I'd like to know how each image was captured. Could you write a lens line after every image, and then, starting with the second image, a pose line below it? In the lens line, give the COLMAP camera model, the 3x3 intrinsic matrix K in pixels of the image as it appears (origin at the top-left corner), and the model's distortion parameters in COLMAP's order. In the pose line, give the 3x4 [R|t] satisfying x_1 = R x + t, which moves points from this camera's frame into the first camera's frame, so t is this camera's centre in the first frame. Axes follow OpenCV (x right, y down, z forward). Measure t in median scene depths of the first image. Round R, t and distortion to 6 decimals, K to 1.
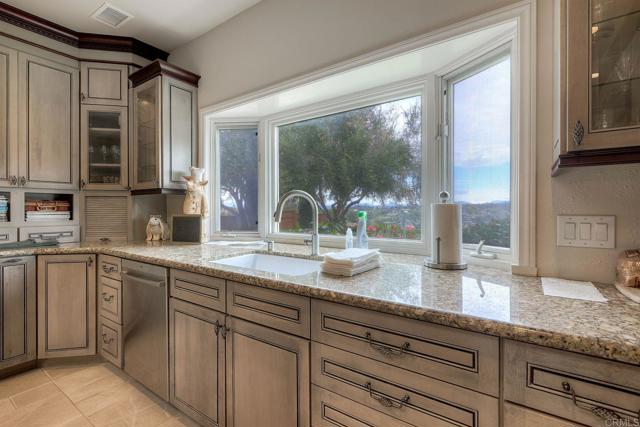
lens RADIAL K [[294.3, 0, 320.0], [0, 294.3, 212.0], [0, 0, 1]] dist [0.000998, -0.000363]
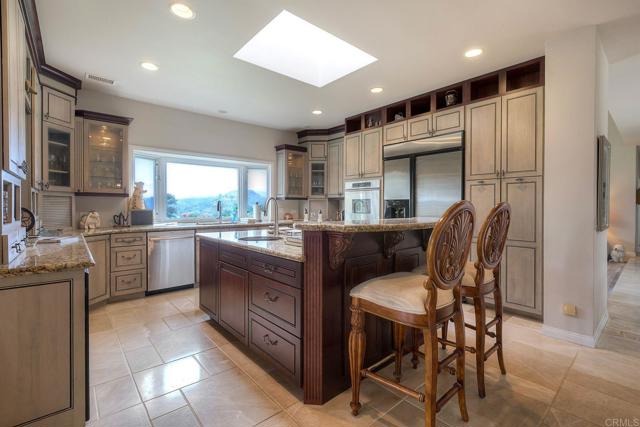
lens RADIAL K [[294.3, 0, 323.0], [0, 294.3, 210.2], [0, 0, 1]] dist [0.000998, -0.000363]
pose [[0.250717, -0.011873, 0.967988, -1.706937], [0.002395, 0.999929, 0.011645, -0.003235], [-0.968058, -0.000602, 0.250727, -0.441659]]
